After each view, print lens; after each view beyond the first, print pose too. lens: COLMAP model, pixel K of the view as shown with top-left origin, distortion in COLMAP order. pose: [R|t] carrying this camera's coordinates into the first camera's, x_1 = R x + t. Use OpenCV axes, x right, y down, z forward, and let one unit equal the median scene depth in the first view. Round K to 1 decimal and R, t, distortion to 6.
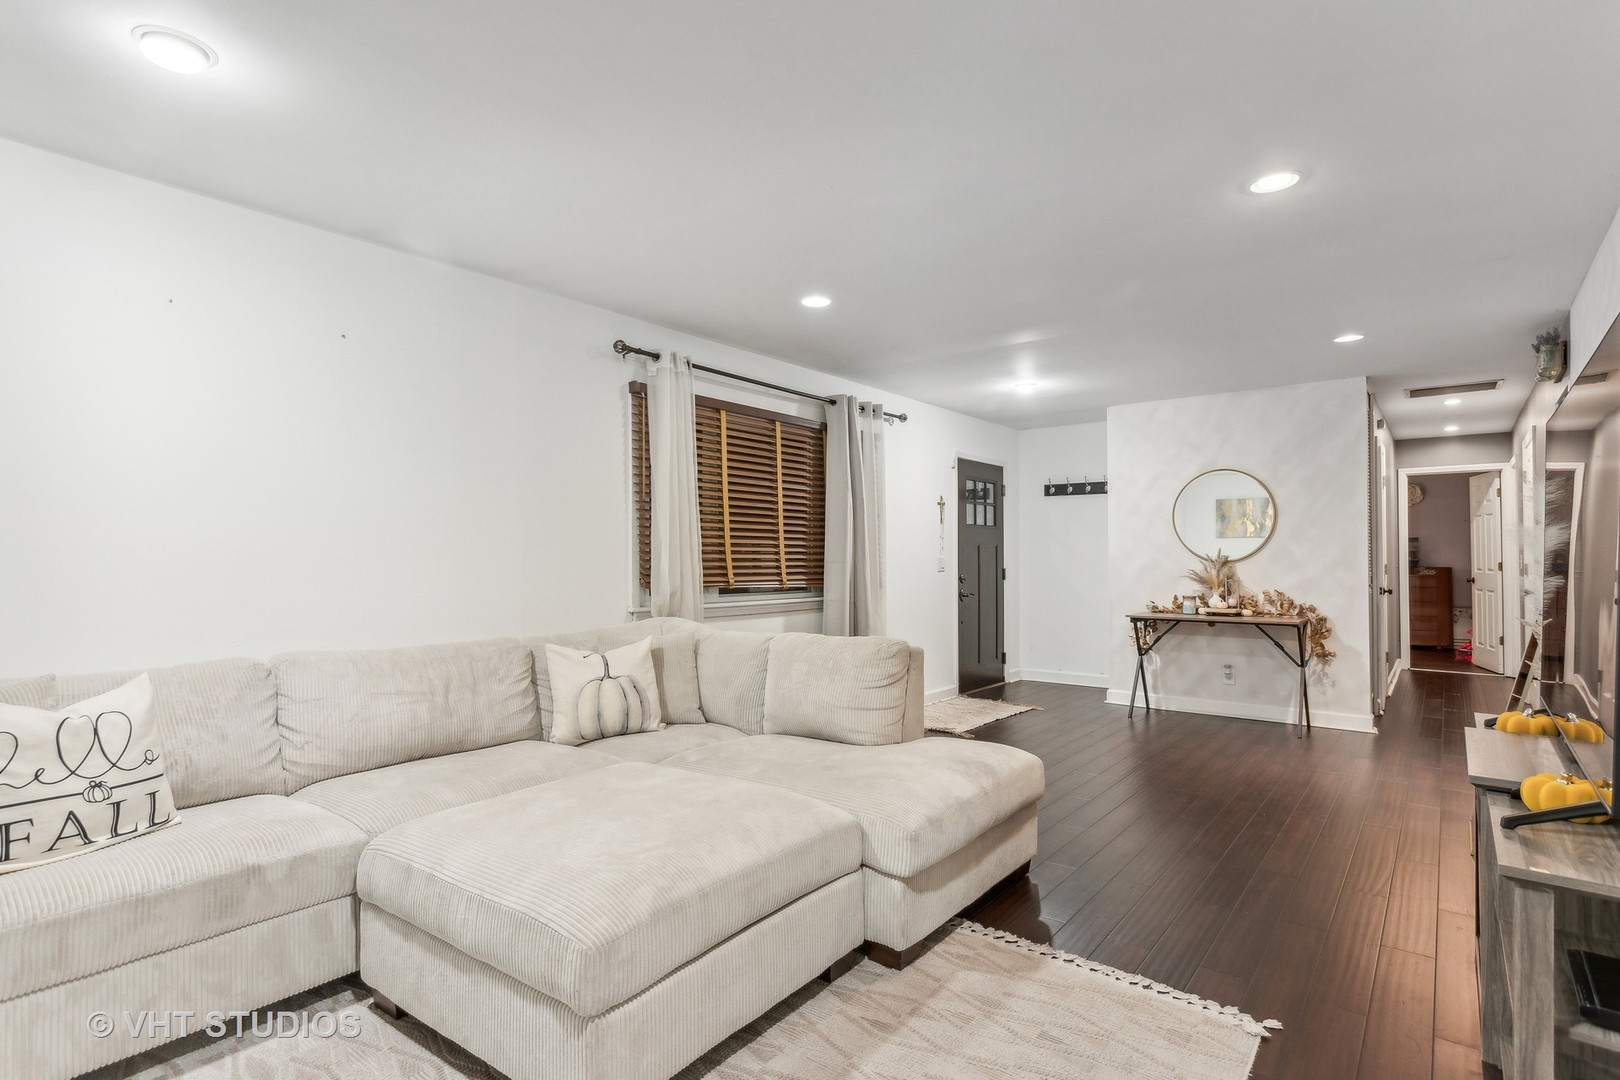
lens RADIAL K [[824.6, 0, 808.1], [0, 824.6, 543.5], [0, 0, 1]] dist [0.002589, 0.000401]
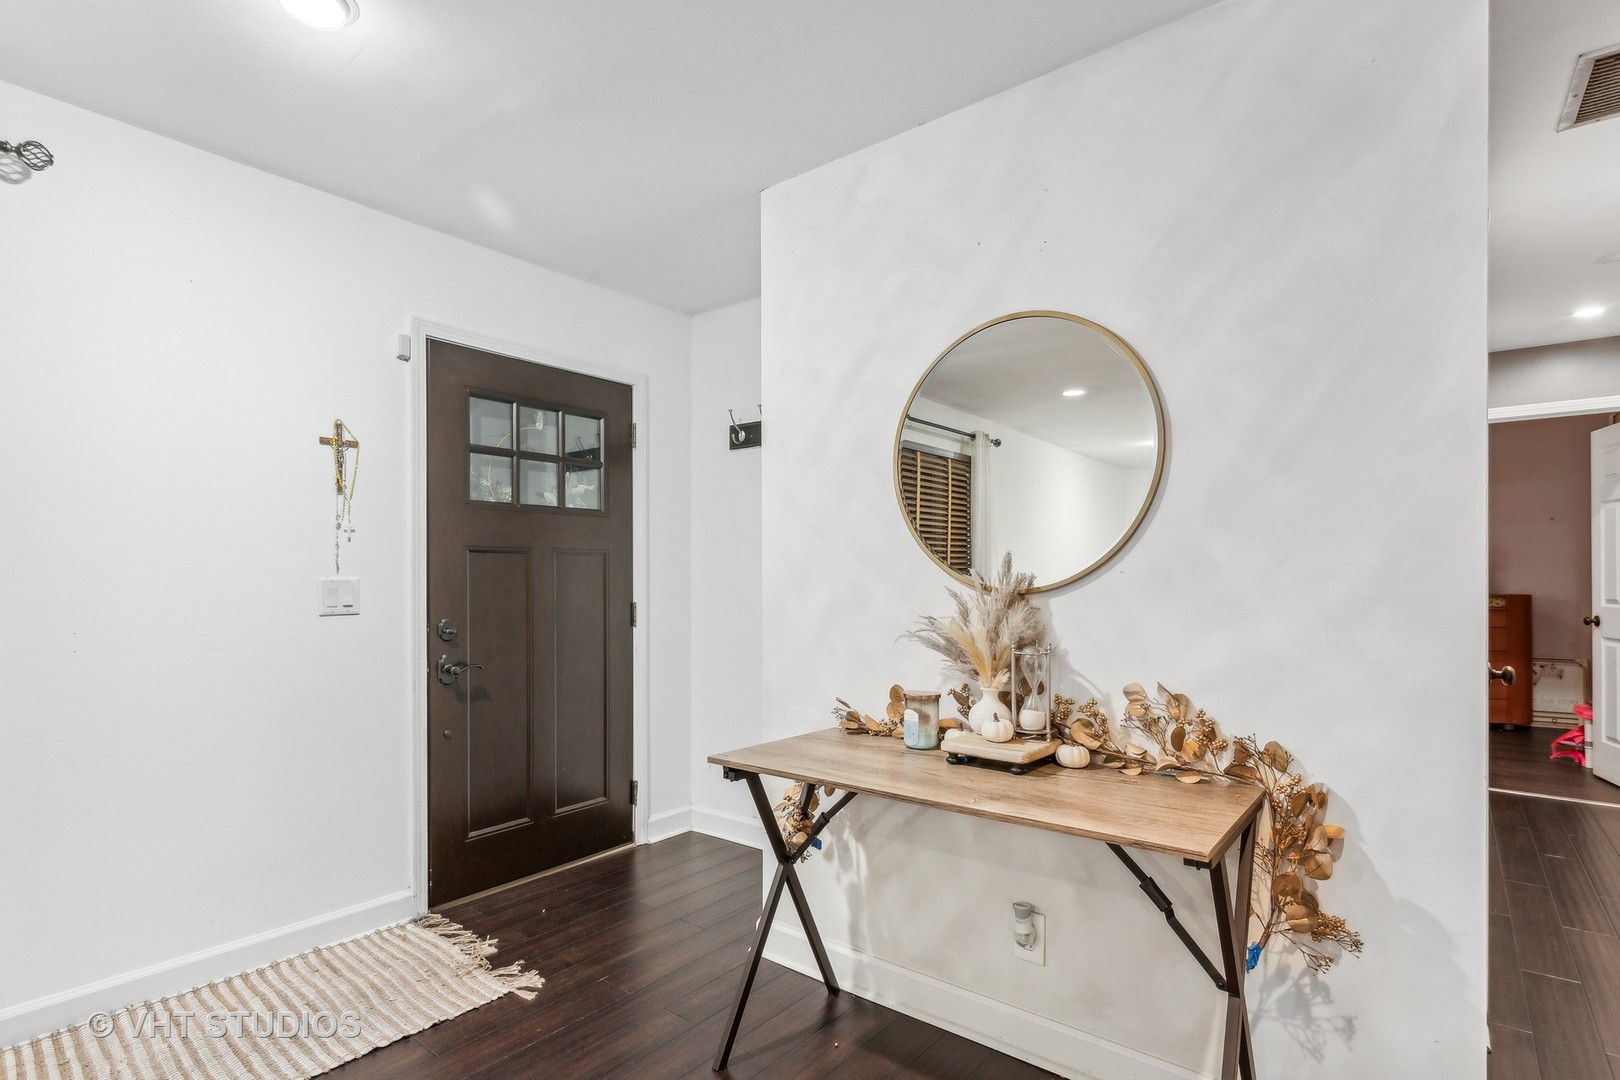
lens RADIAL K [[773.2, 0, 827.2], [0, 773.2, 579.2], [0, 0, 1]] dist [0.001114, -0.000290]
pose [[0.999933, 0.000295, -0.011573, 0.436384], [-0.000083, 0.999832, 0.018350, 0.010877], [0.011576, -0.018348, 0.999765, 0.696757]]
